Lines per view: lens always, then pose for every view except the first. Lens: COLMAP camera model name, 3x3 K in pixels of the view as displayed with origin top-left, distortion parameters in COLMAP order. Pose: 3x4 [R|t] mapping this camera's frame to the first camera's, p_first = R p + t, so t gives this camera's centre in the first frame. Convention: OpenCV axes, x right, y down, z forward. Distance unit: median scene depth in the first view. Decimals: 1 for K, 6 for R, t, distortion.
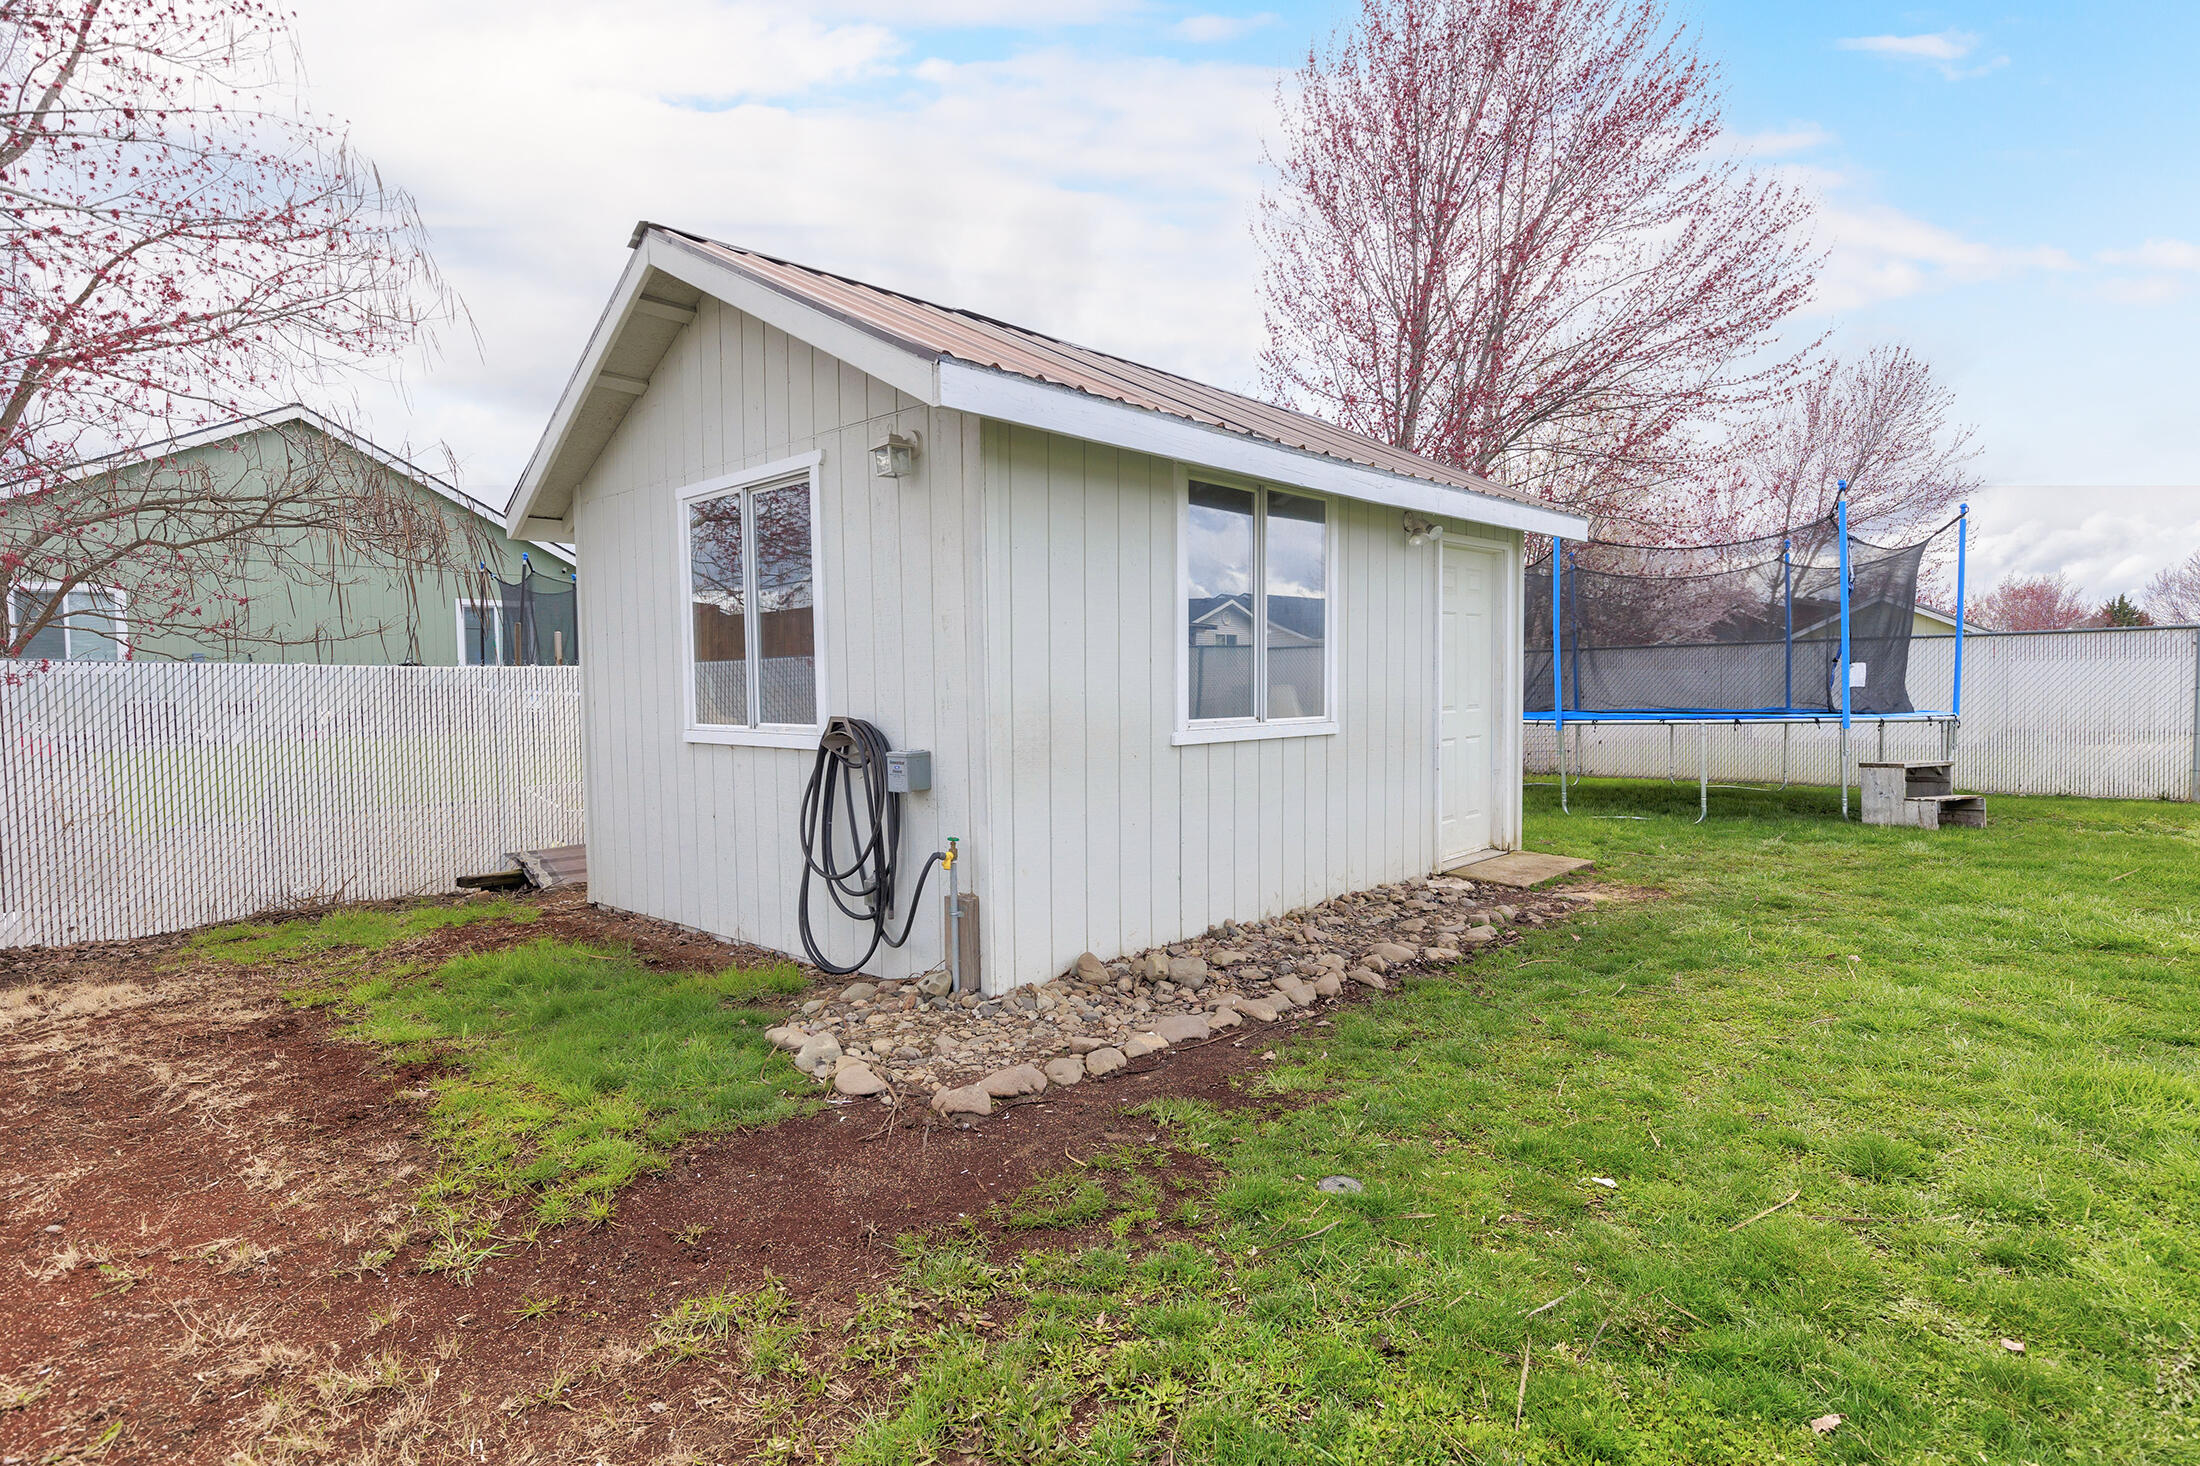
lens RADIAL K [[1100.3, 0, 1097.5], [0, 1100.3, 659.0], [0, 0, 1]] dist [-0.001079, 0.000610]
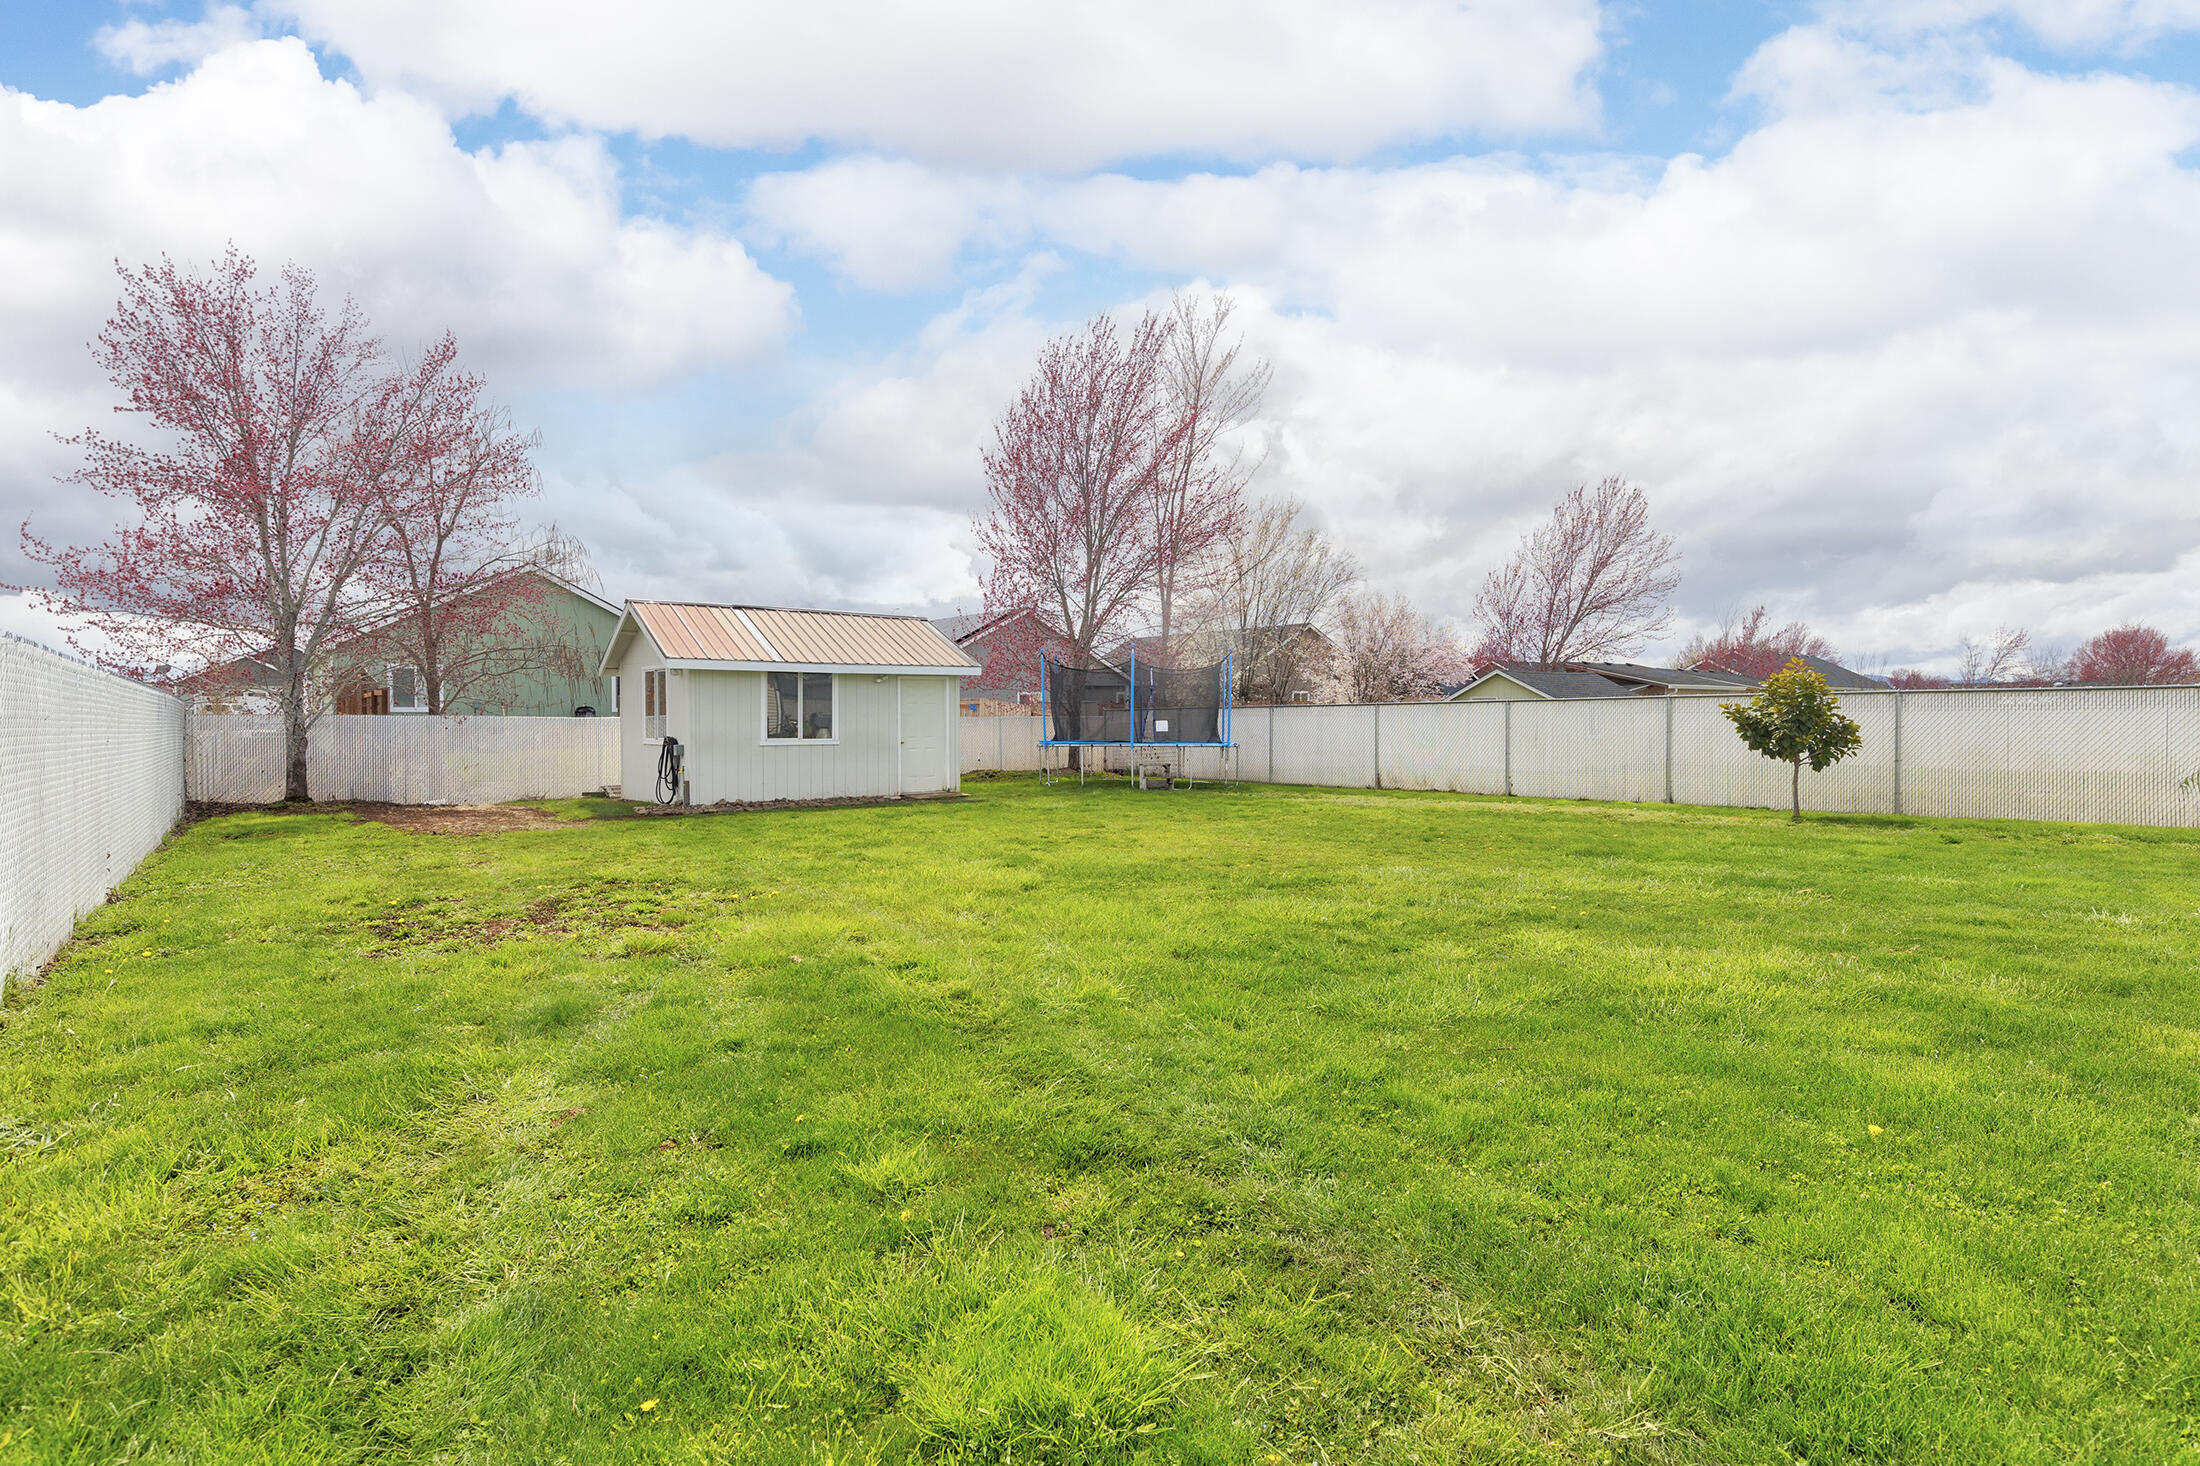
lens RADIAL K [[1100.3, 0, 1097.5], [0, 1100.3, 659.0], [0, 0, 1]] dist [-0.001079, 0.000610]
pose [[0.989928, 0.004887, -0.141487, 1.478597], [-0.008657, 0.999623, -0.026042, -0.105469], [0.141307, 0.027005, 0.989597, -2.128436]]
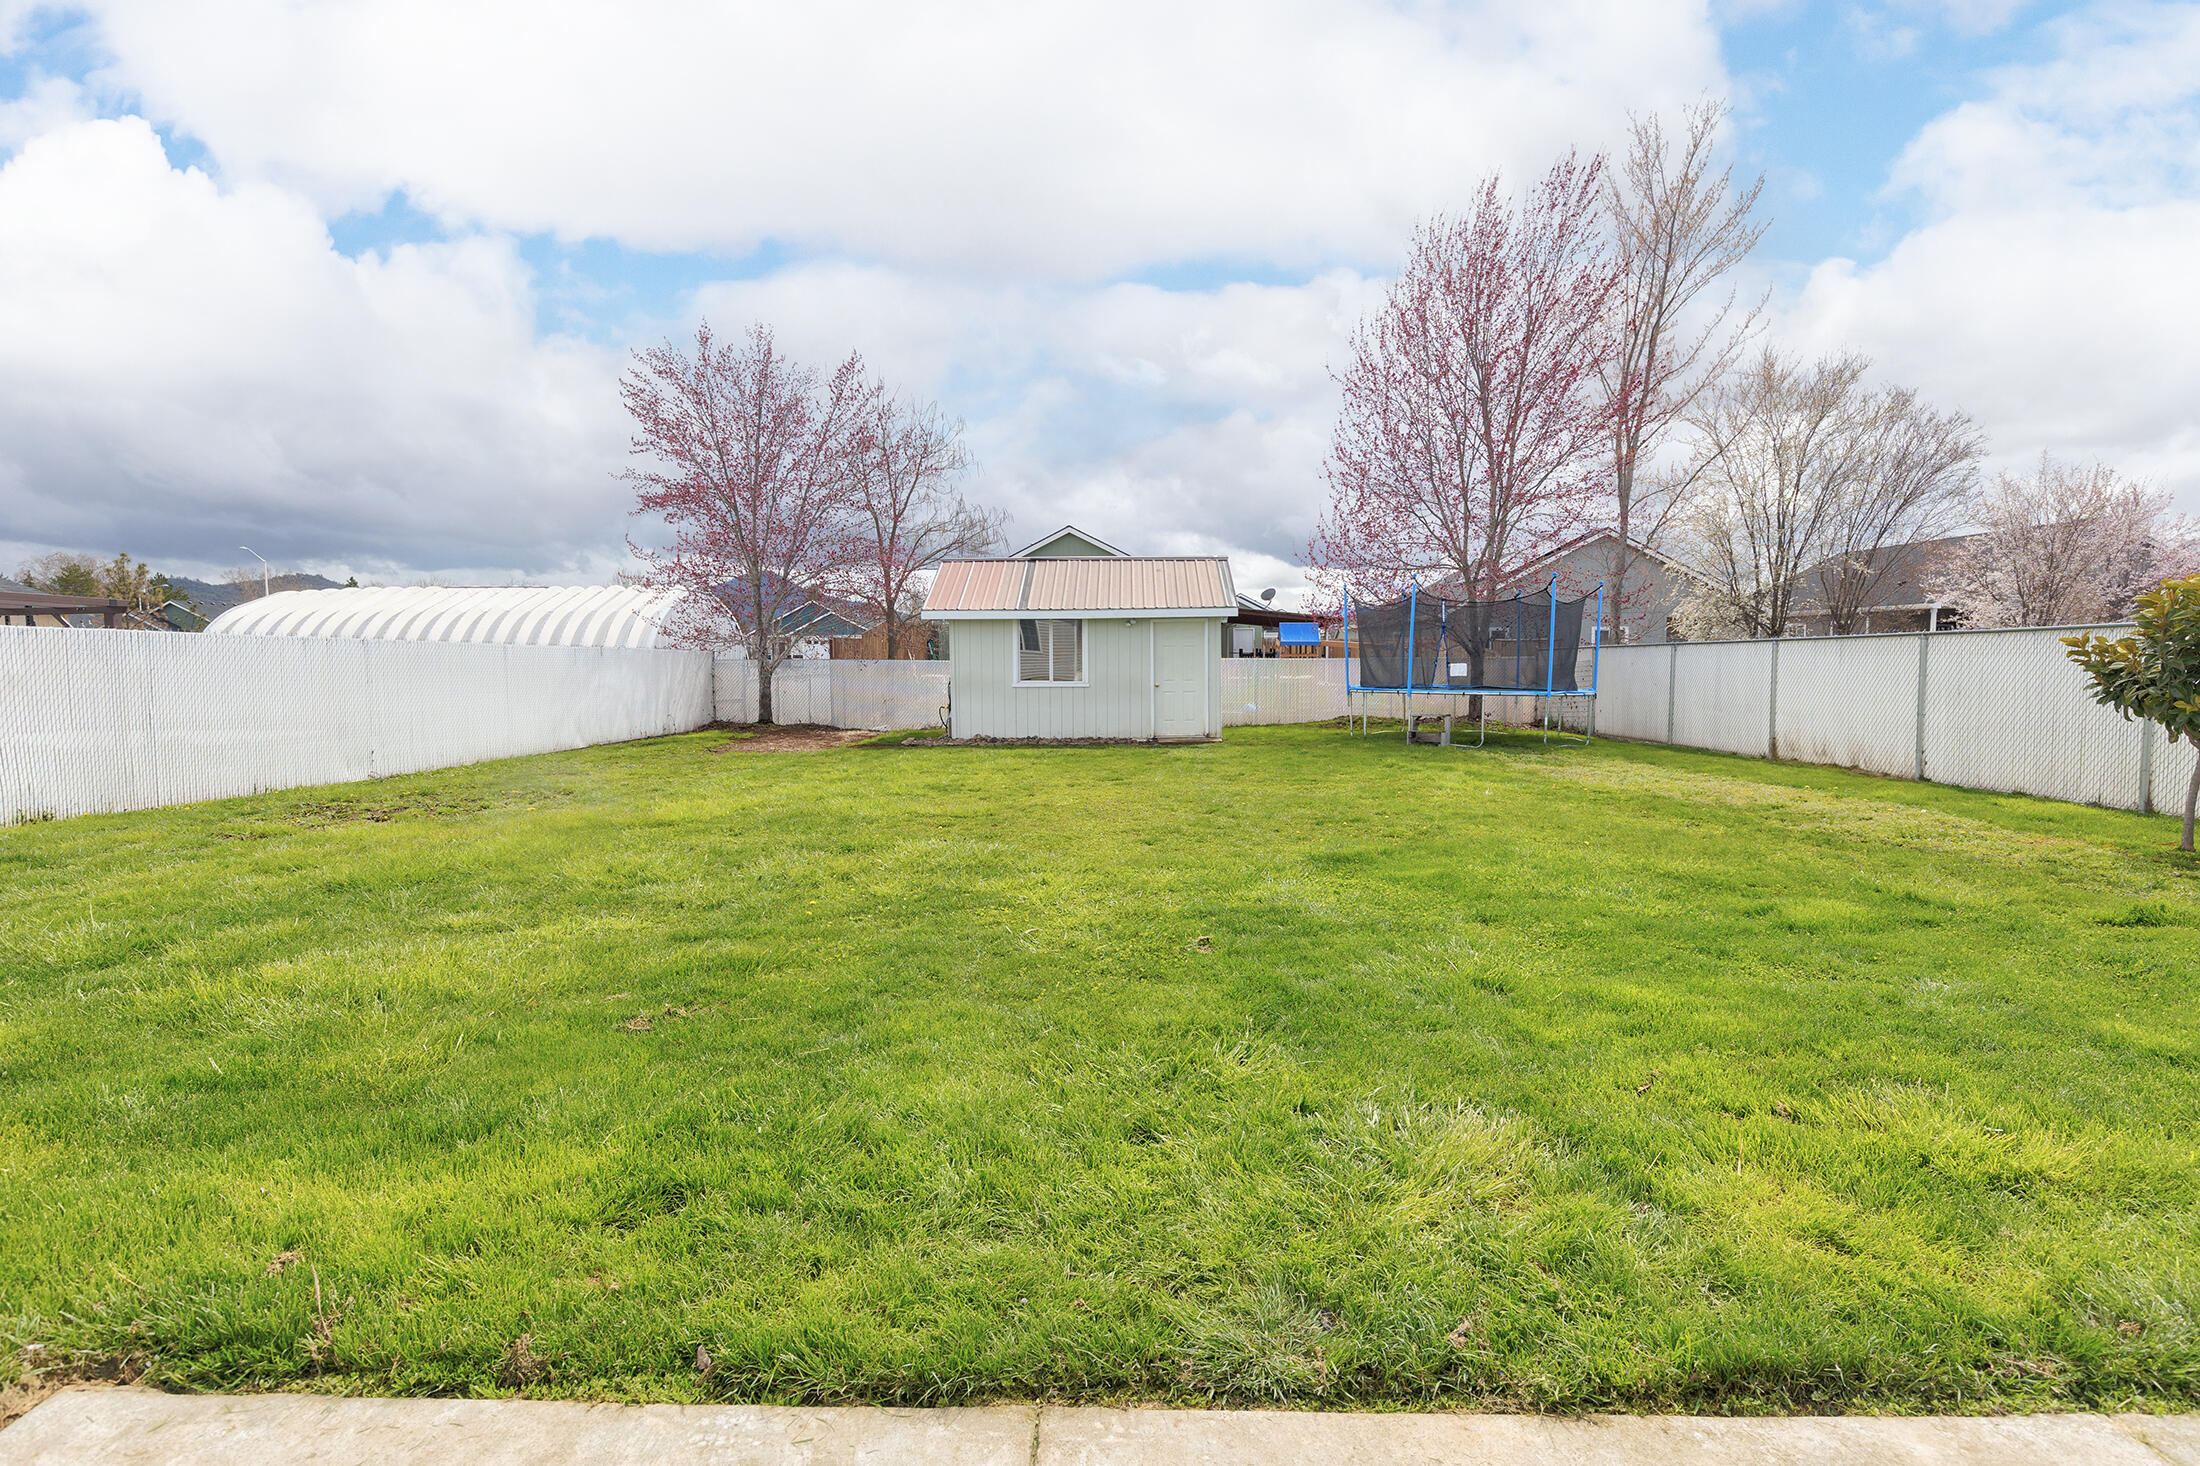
lens RADIAL K [[1100.3, 0, 1097.5], [0, 1100.3, 659.0], [0, 0, 1]] dist [-0.001079, 0.000610]
pose [[0.663825, 0.009409, -0.747829, 2.852586], [0.014248, 0.999580, 0.025224, -0.101899], [0.747752, -0.027399, 0.663412, -1.217323]]
